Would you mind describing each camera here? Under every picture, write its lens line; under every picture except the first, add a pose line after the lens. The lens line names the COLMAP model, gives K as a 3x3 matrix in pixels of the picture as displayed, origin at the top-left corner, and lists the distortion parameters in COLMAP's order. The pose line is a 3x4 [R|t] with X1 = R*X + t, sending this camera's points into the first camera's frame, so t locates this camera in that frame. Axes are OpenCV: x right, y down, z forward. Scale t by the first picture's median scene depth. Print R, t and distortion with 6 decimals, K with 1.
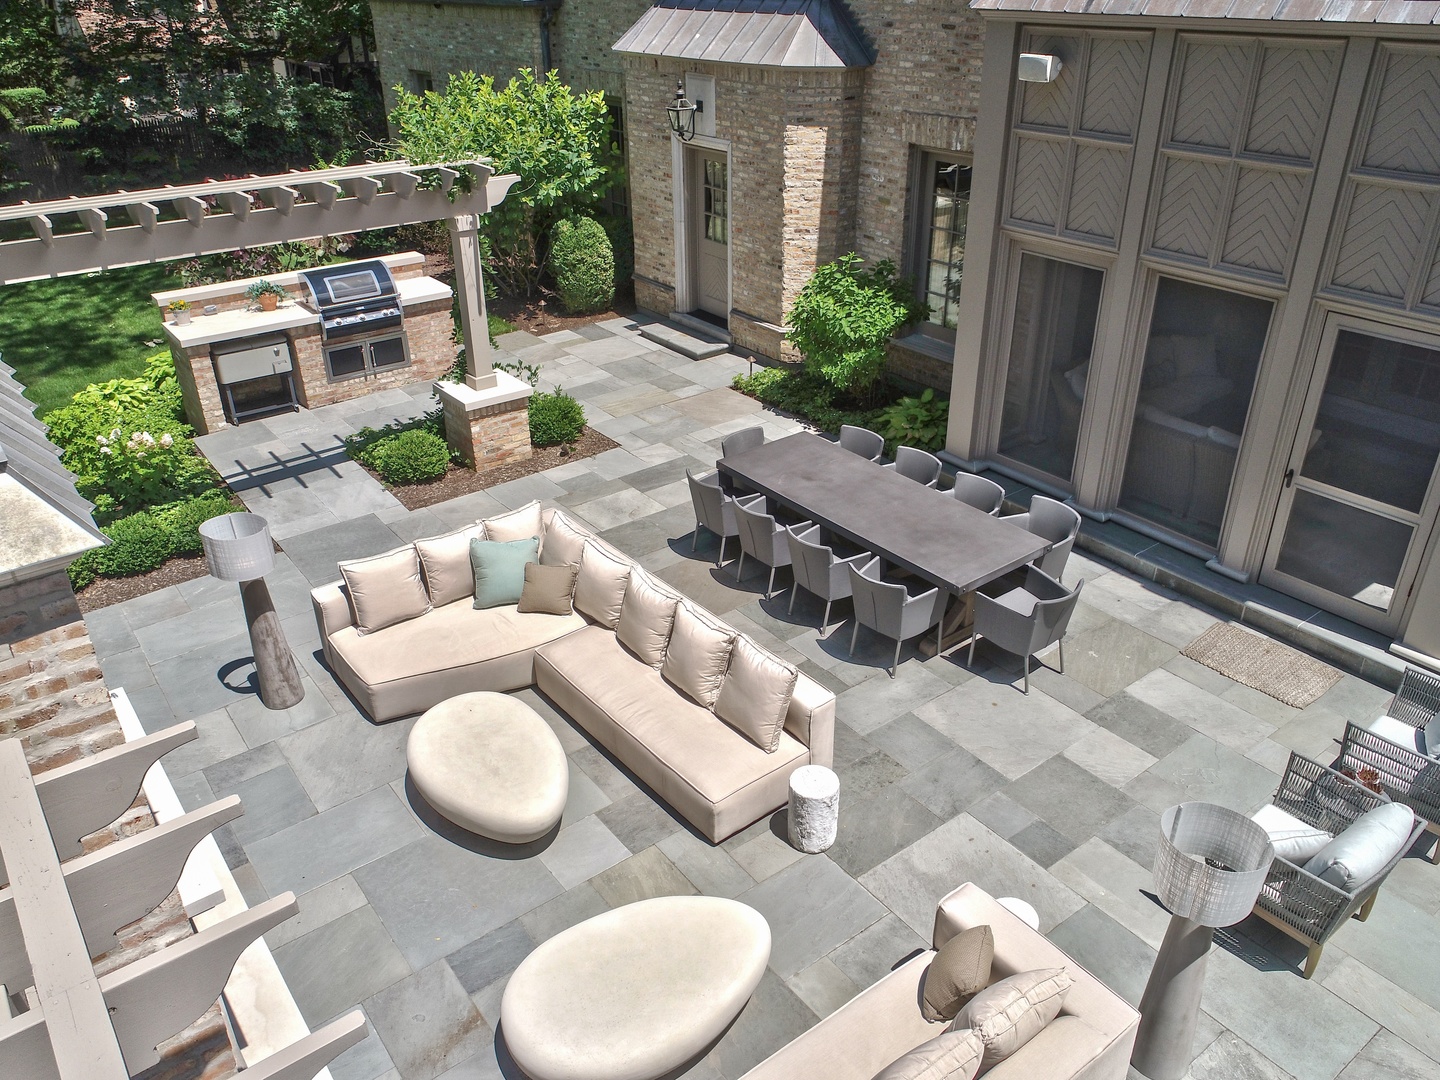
lens RADIAL K [[1099.5, 0, 719.5], [0, 1099.5, 535.7], [0, 0, 1]] dist [0.006954, -0.014188]
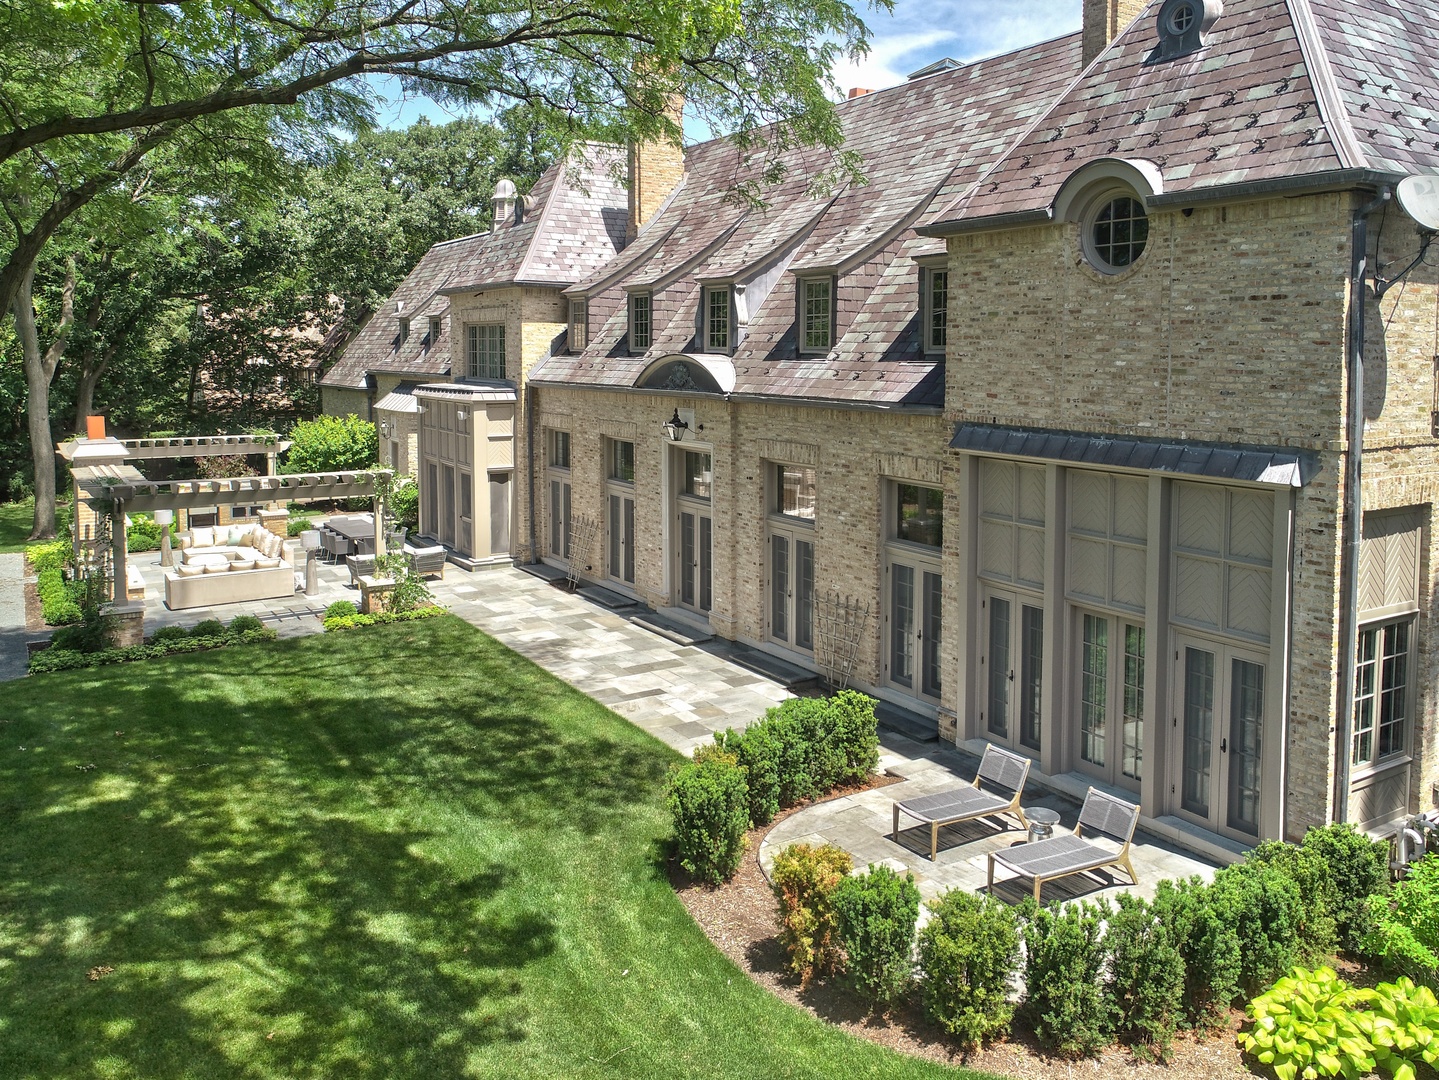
lens RADIAL K [[1098.8, 0, 725.5], [0, 1098.8, 531.9], [0, 0, 1]] dist [0.006954, -0.014188]
pose [[0.997006, 0.032231, -0.070294, 1.050533], [-0.053063, 0.946375, -0.318684, 0.692491], [0.056253, 0.321460, 0.945251, -1.461310]]
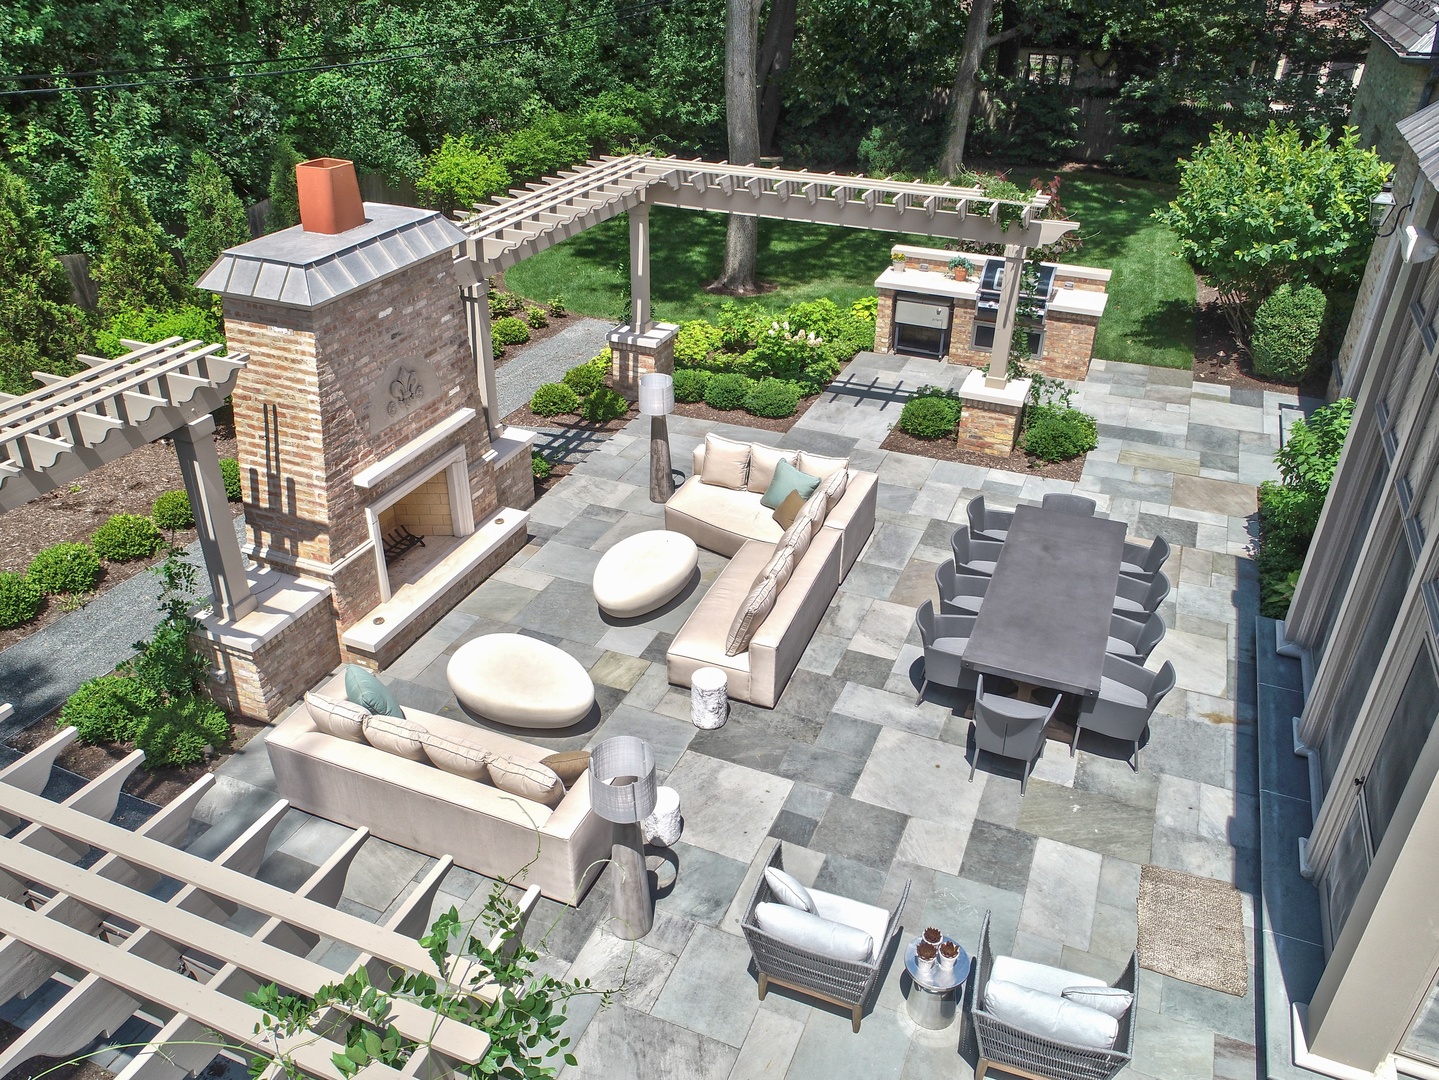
lens RADIAL K [[1098.8, 0, 714.1], [0, 1098.8, 543.0], [0, 0, 1]] dist [0.006954, -0.014188]
pose [[0.494645, 0.452418, -0.742054, 0.547960], [-0.420673, 0.871773, 0.251090, -0.145597], [0.760500, 0.187961, 0.621538, 0.056693]]
